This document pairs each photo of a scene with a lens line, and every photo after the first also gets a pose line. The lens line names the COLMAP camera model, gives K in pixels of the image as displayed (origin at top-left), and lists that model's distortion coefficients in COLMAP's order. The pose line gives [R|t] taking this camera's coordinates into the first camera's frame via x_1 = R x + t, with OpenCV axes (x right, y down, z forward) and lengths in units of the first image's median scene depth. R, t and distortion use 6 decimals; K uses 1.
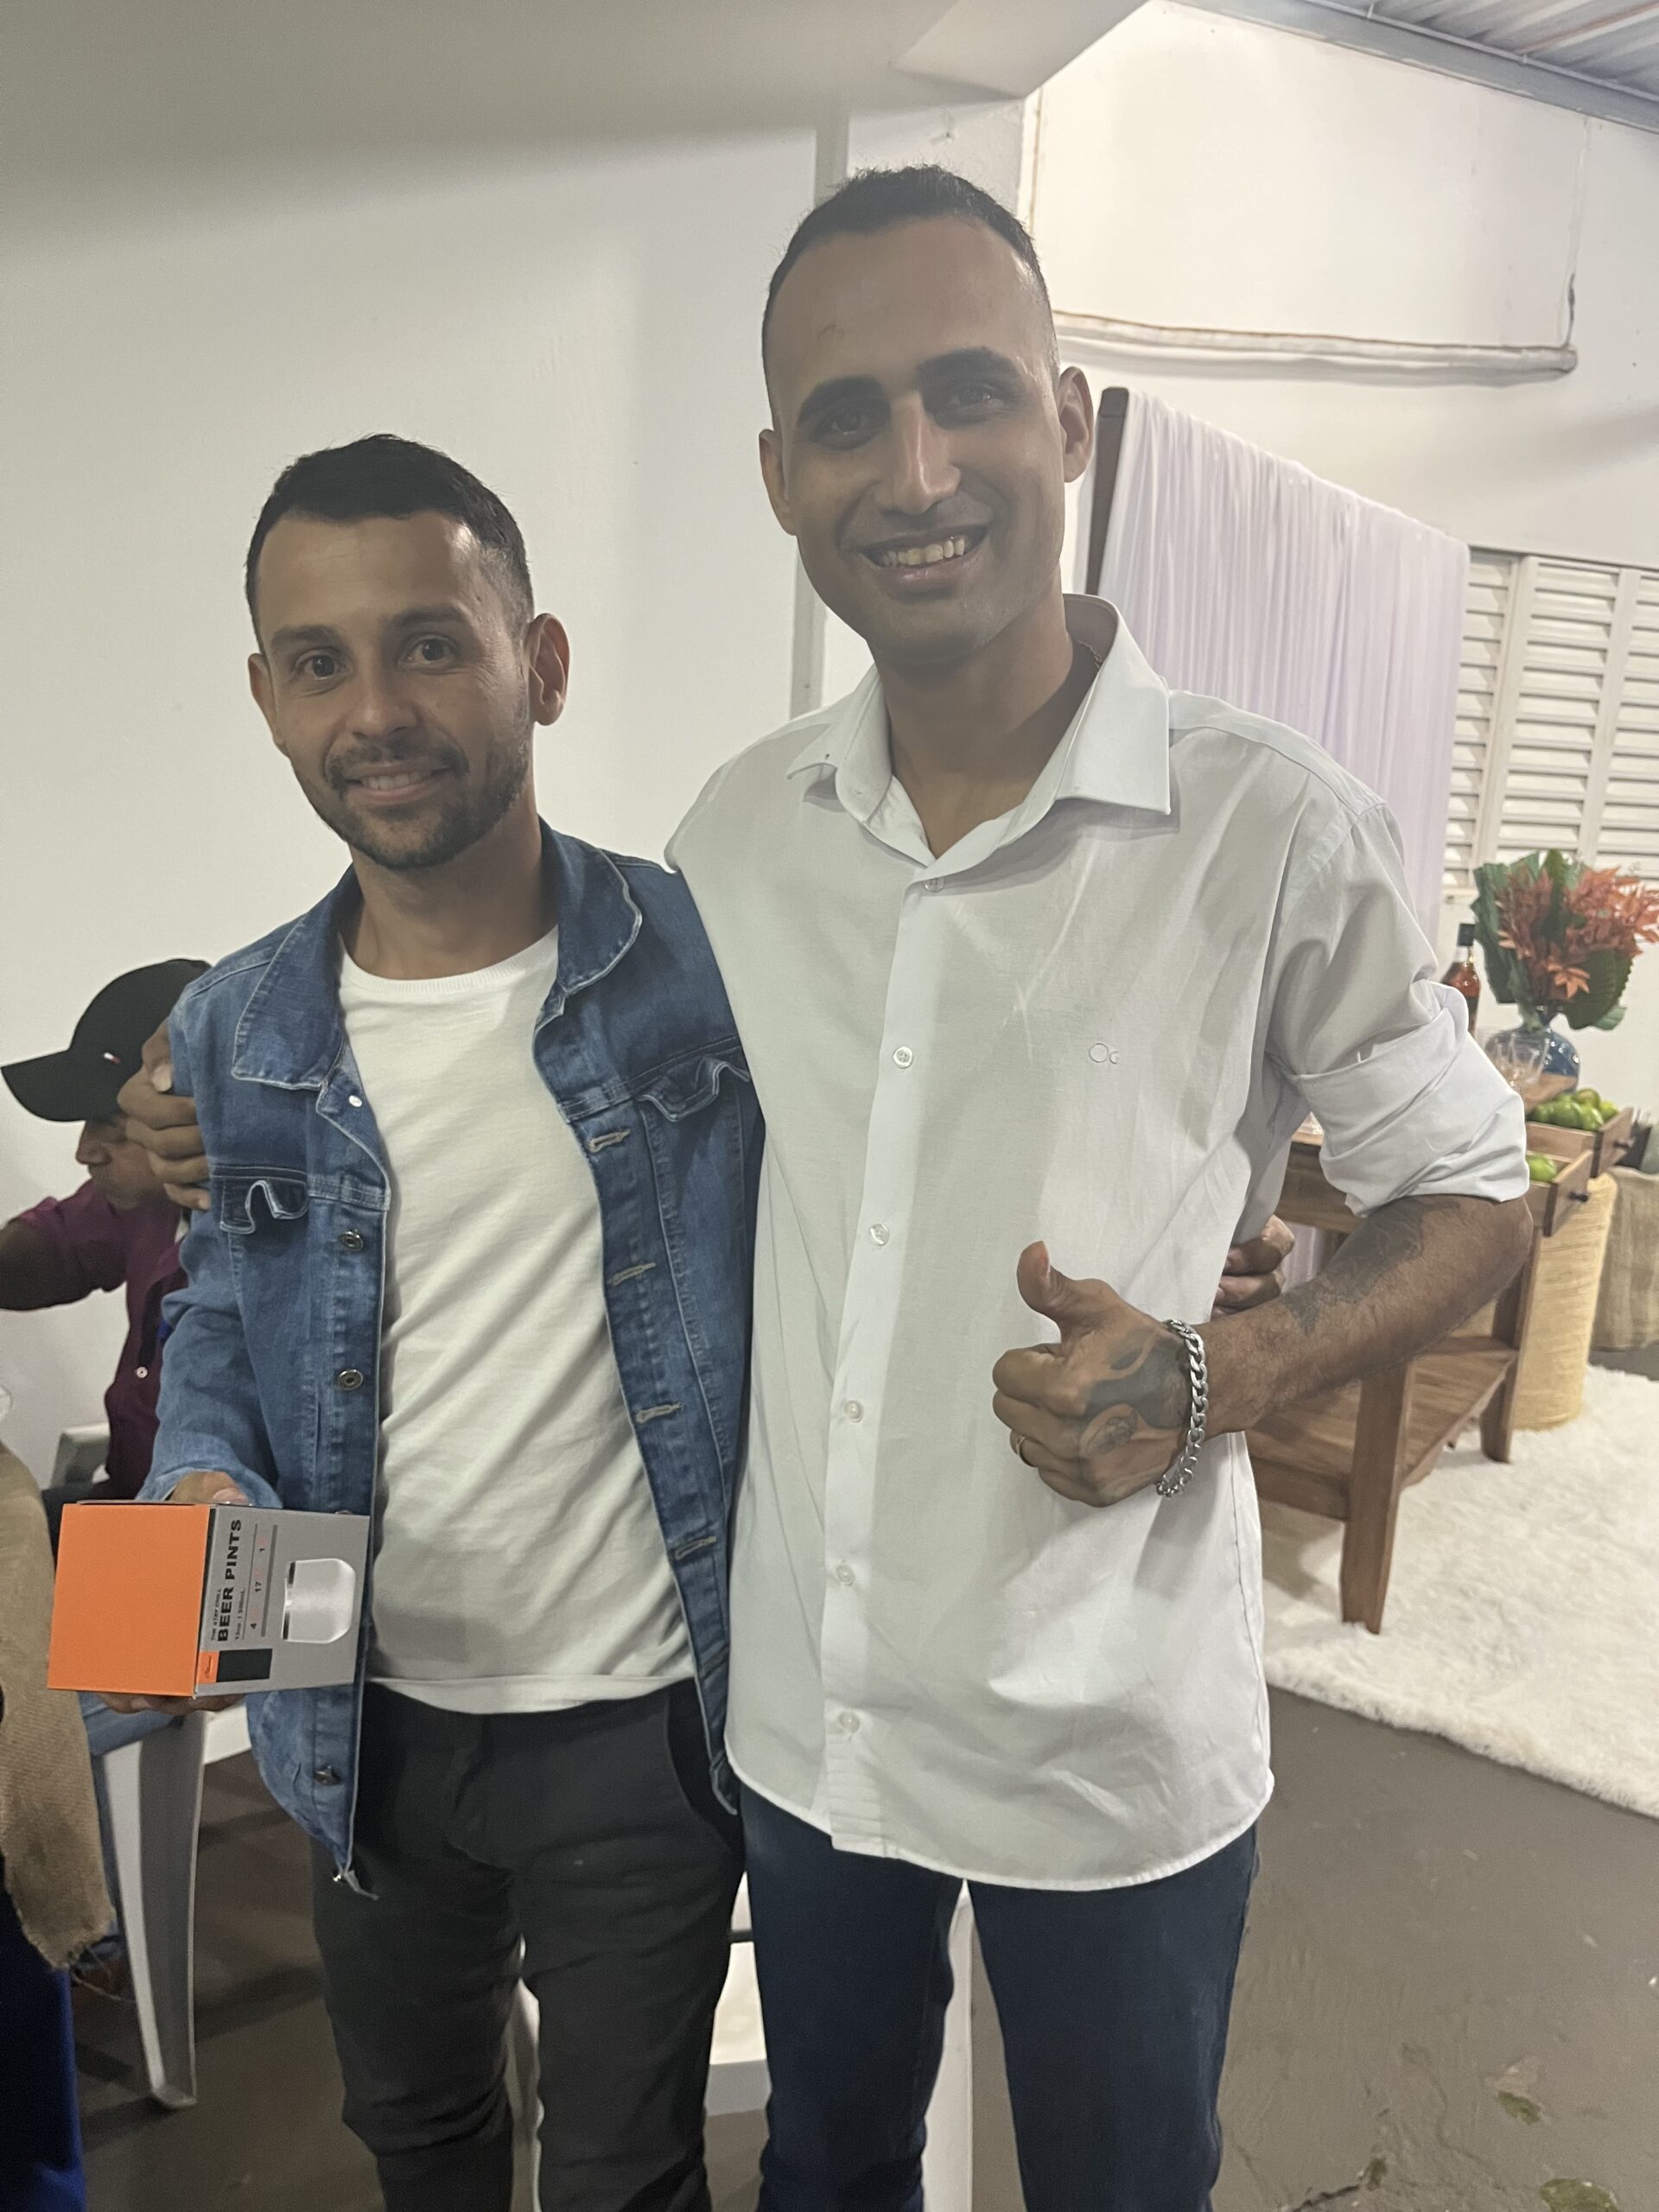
lens RADIAL K [[1607.3, 0, 829.5], [0, 1607.3, 1106.0], [0, 0, 1]] dist [0.054731, -0.087090]
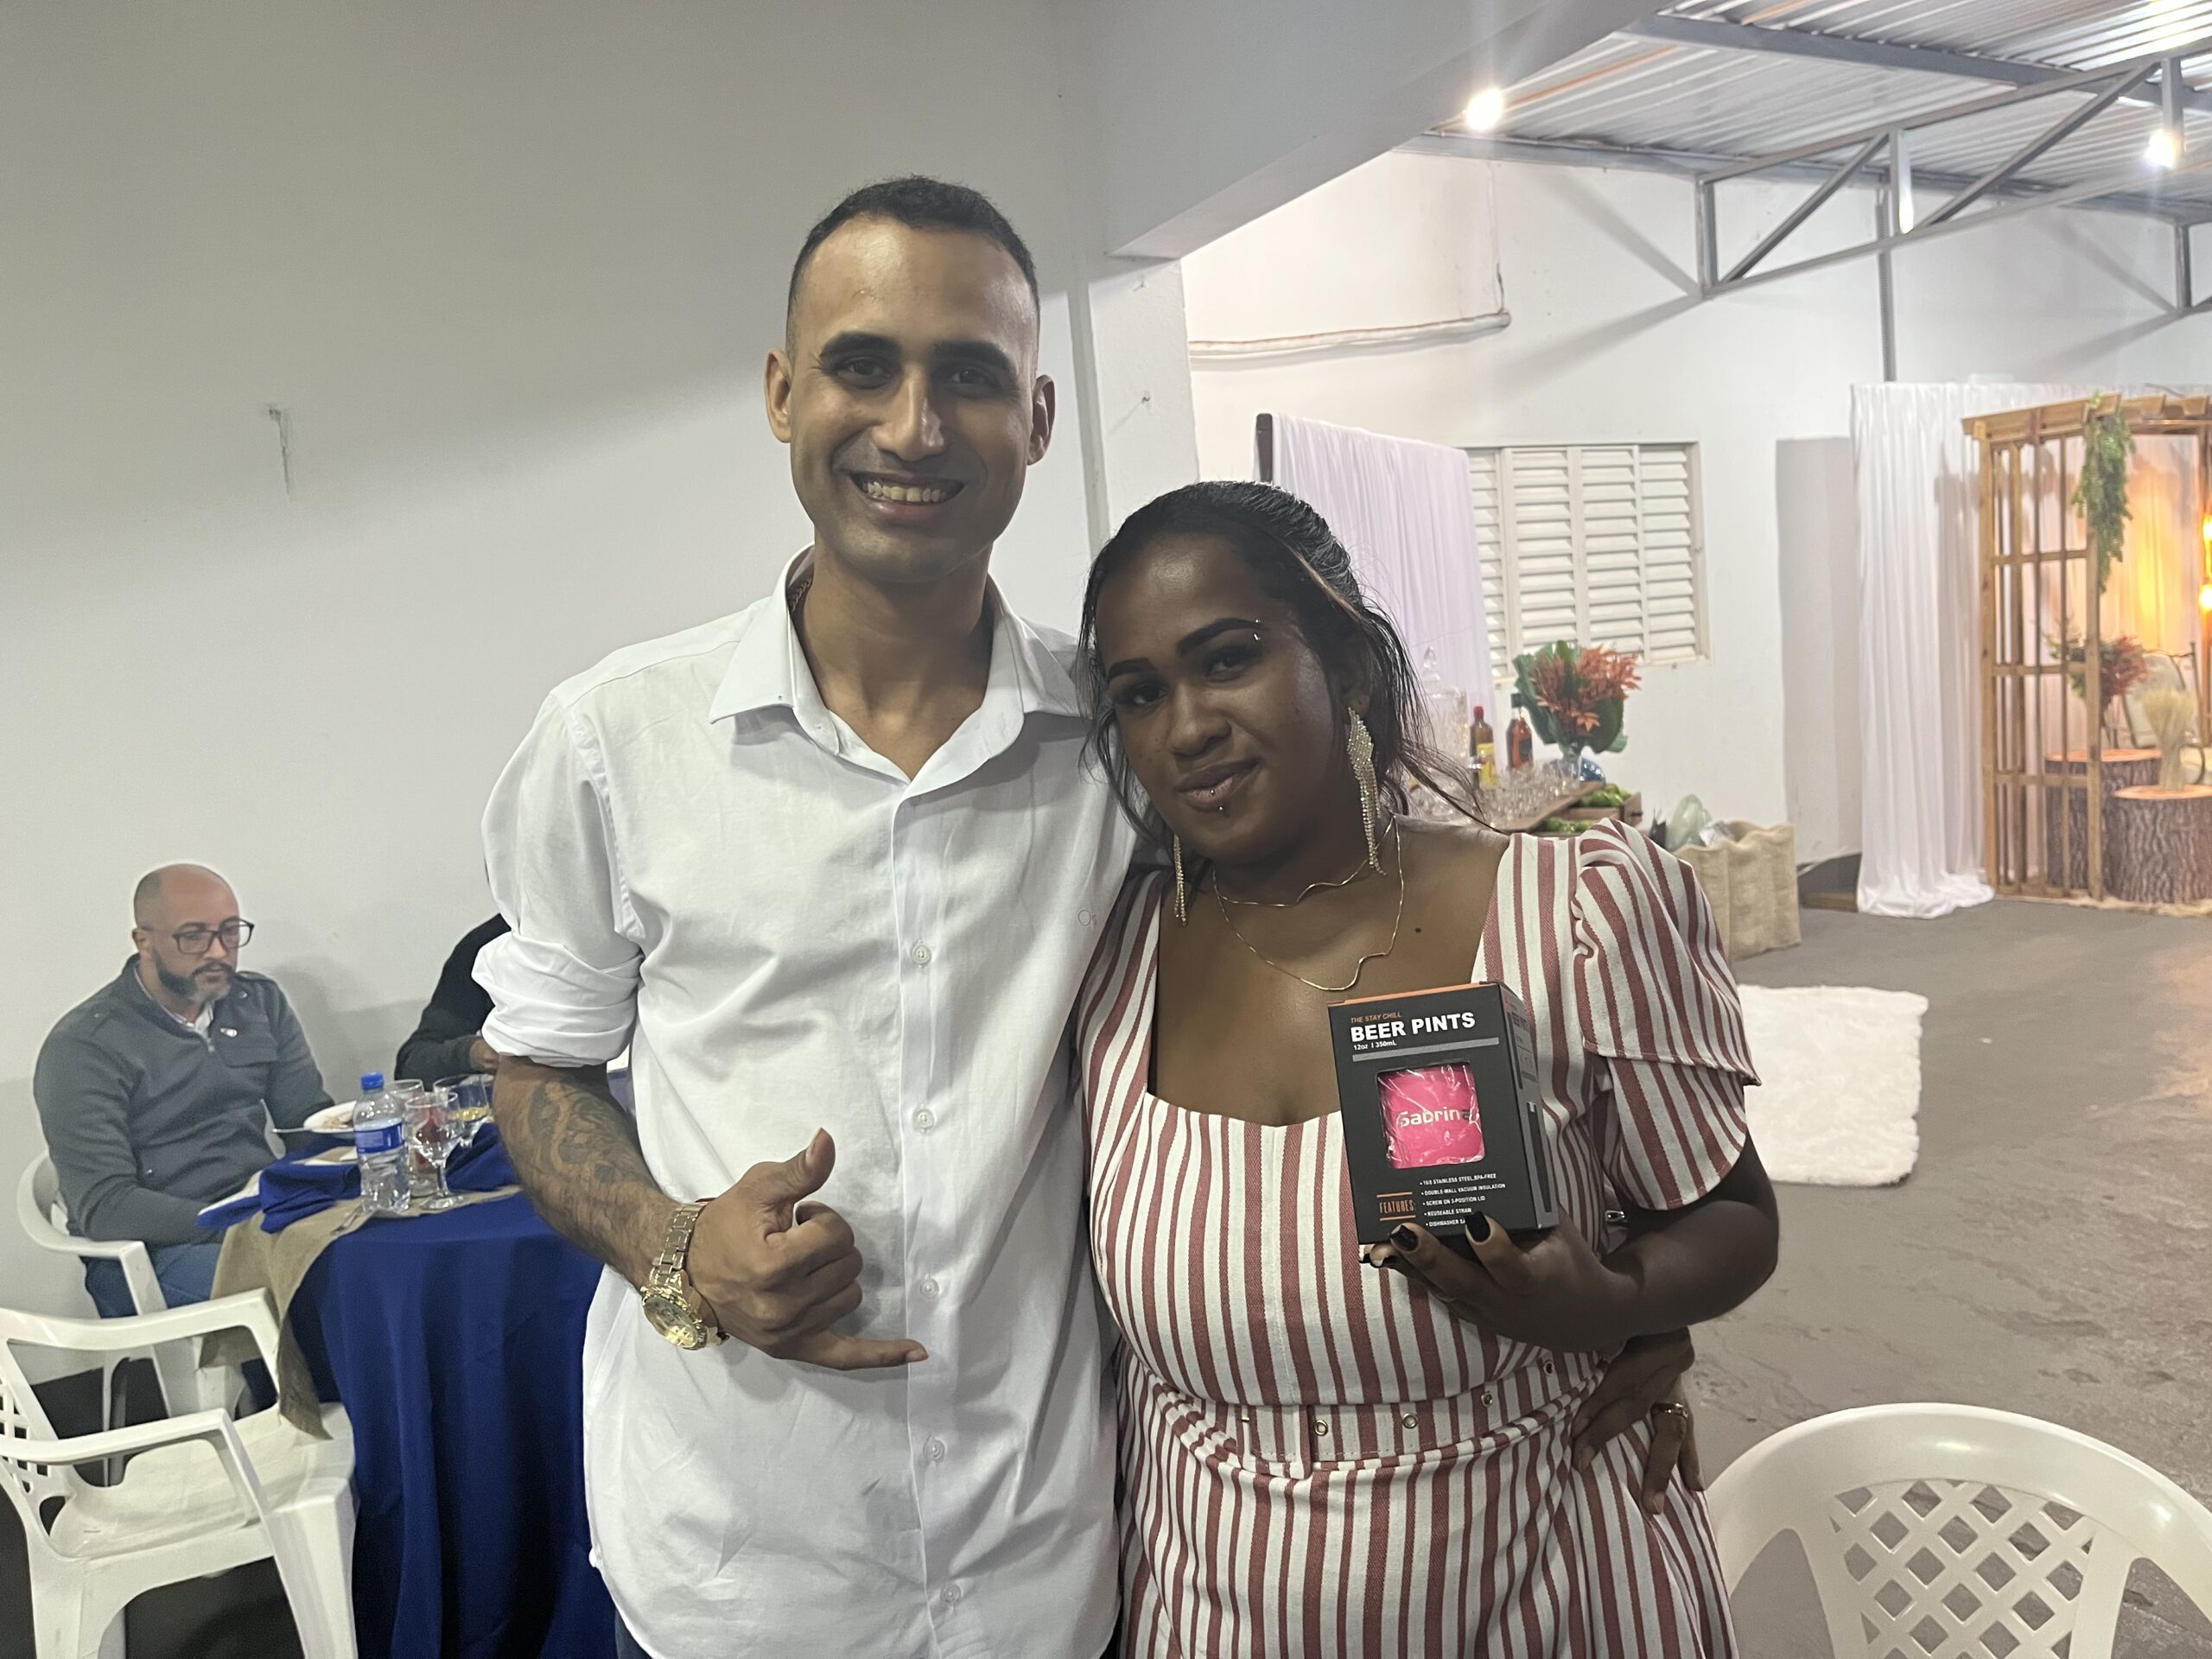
lens RADIAL K [[1607.3, 0, 1095.8], [0, 1607.3, 826.9], [0, 0, 1]] dist [0.054731, -0.087090]
pose [[0.980267, -0.159396, 0.116919, -0.178229], [0.170887, 0.980616, -0.095867, 0.082148], [-0.099371, 0.113955, 0.988504, -0.418944]]
